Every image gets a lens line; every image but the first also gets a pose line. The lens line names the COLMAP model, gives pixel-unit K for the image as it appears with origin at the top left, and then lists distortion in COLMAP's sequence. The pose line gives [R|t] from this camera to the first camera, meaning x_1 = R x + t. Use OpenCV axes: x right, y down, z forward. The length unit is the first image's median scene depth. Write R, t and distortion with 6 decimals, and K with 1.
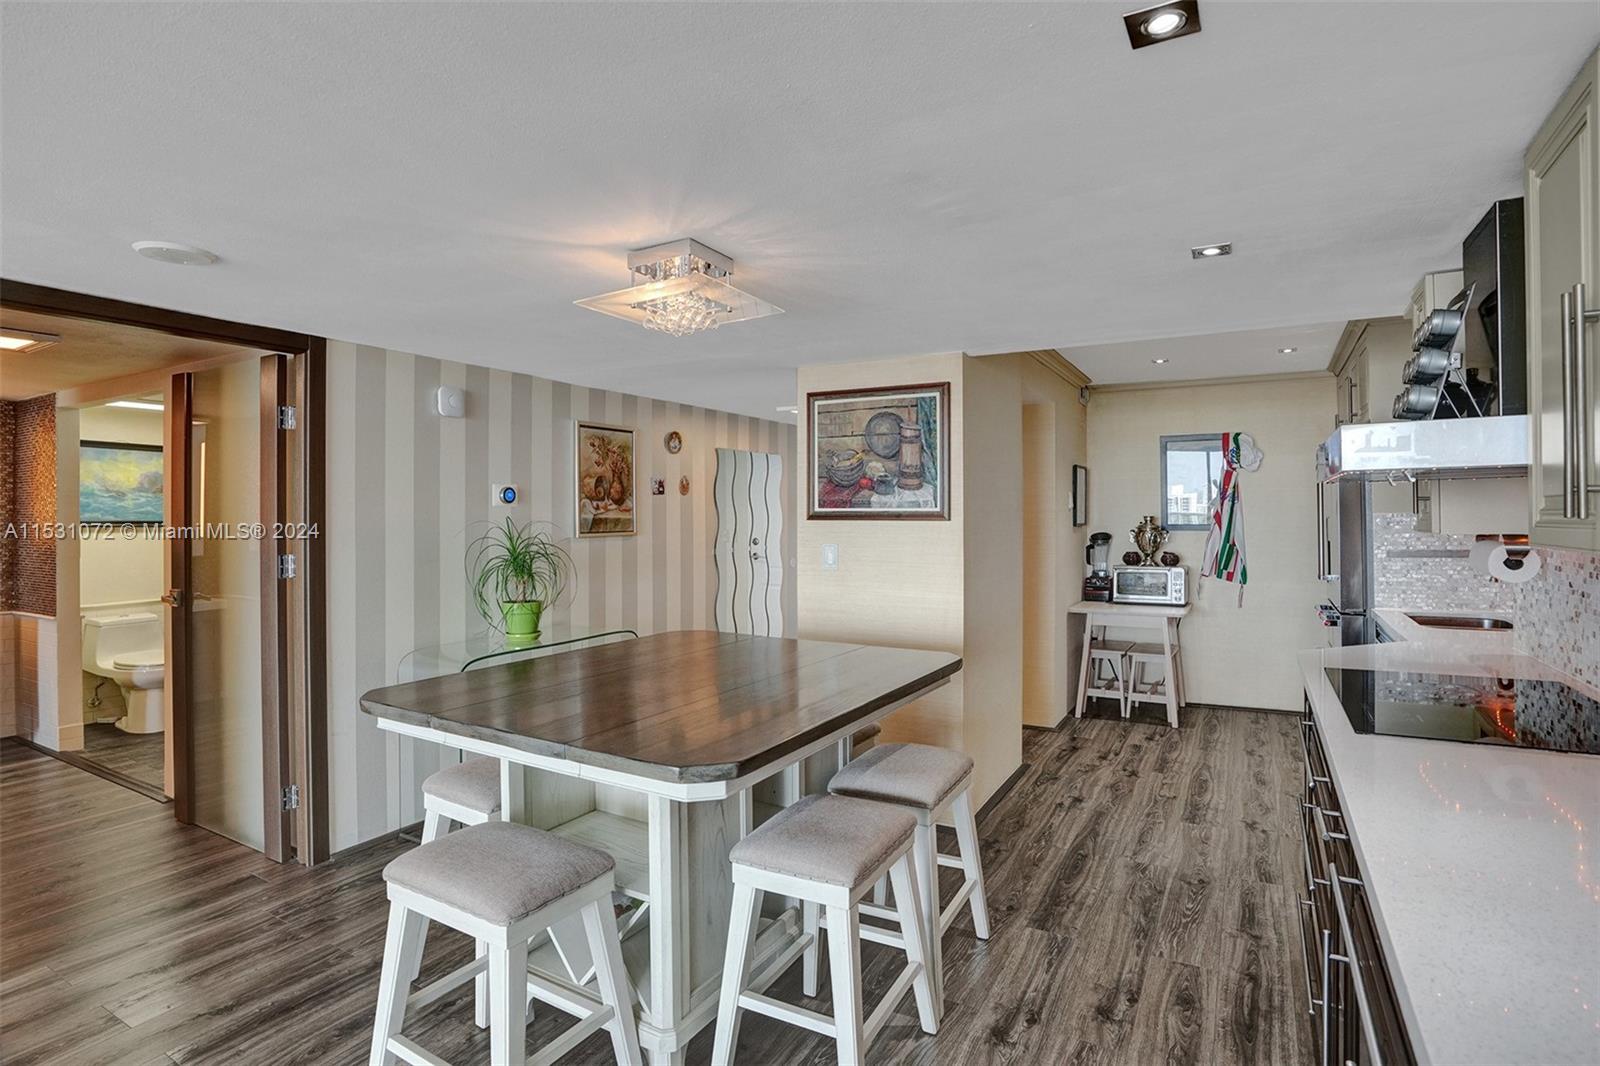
lens RADIAL K [[787.6, 0, 830.3], [0, 787.6, 504.2], [0, 0, 1]] dist [-0.053961, 0.022356]
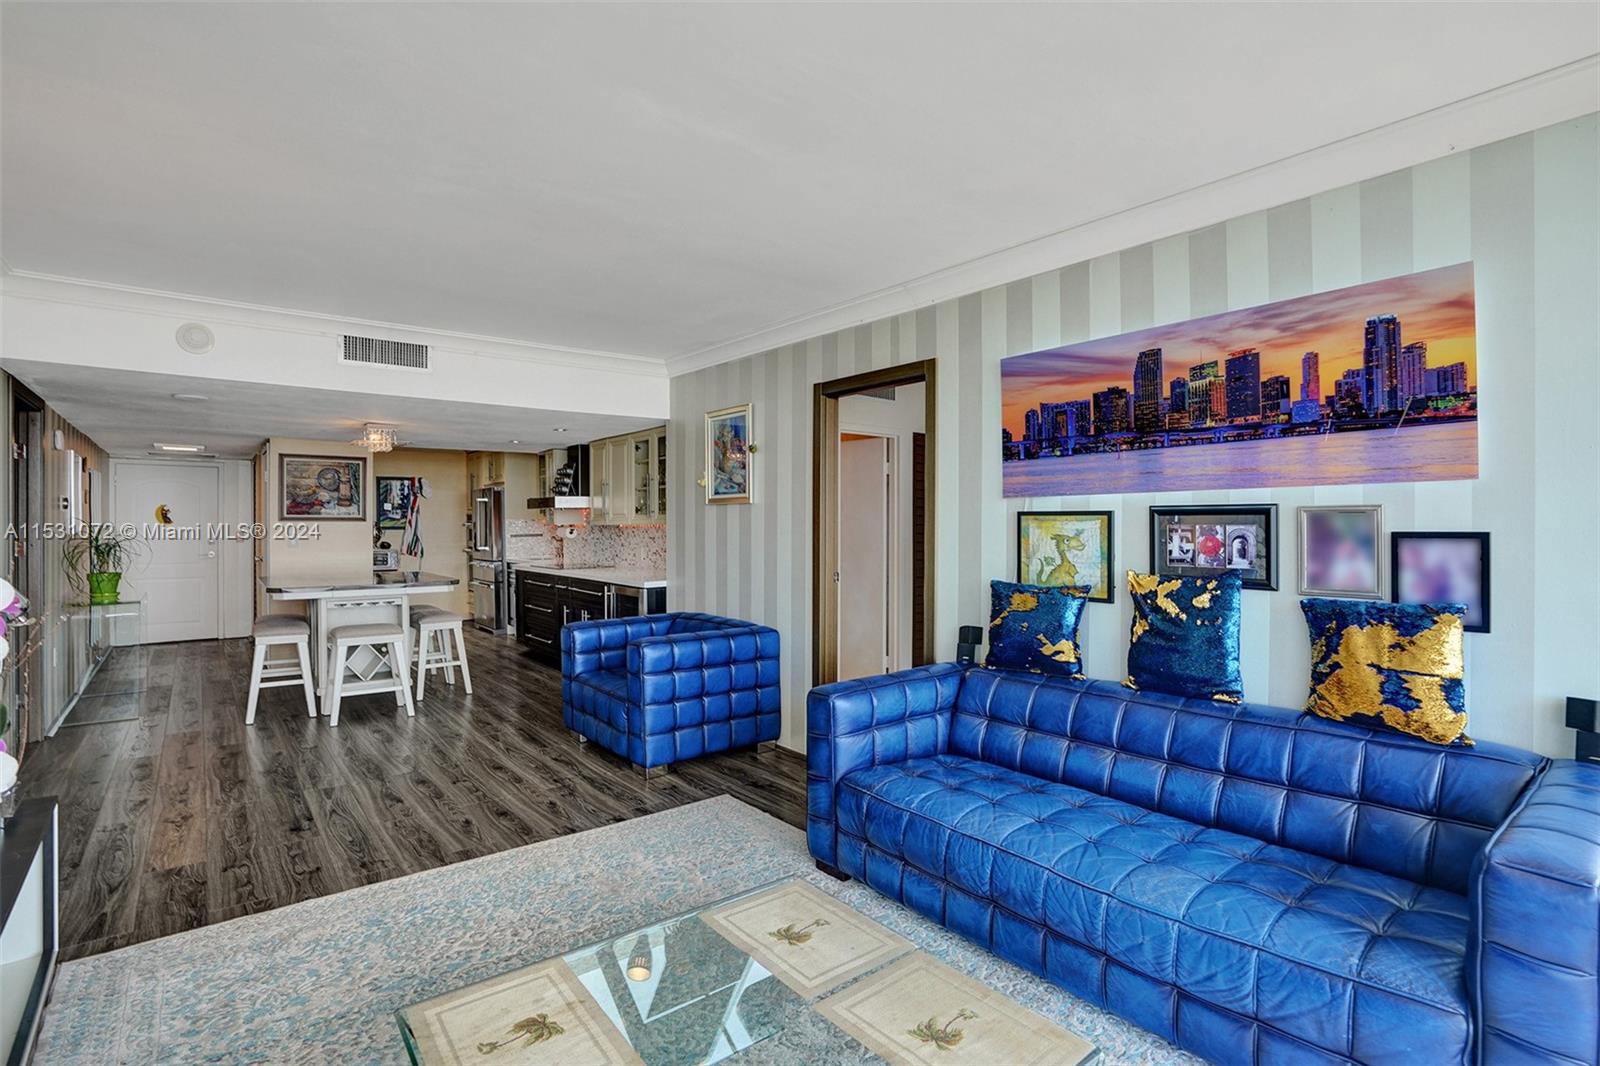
lens RADIAL K [[787.6, 0, 837.0], [0, 787.6, 534.2], [0, 0, 1]] dist [-0.053961, 0.022356]
pose [[0.345915, -0.013264, 0.938172, -1.315479], [-0.007658, 0.999827, 0.016959, 0.008979], [-0.938234, -0.013051, 0.345754, -0.890237]]
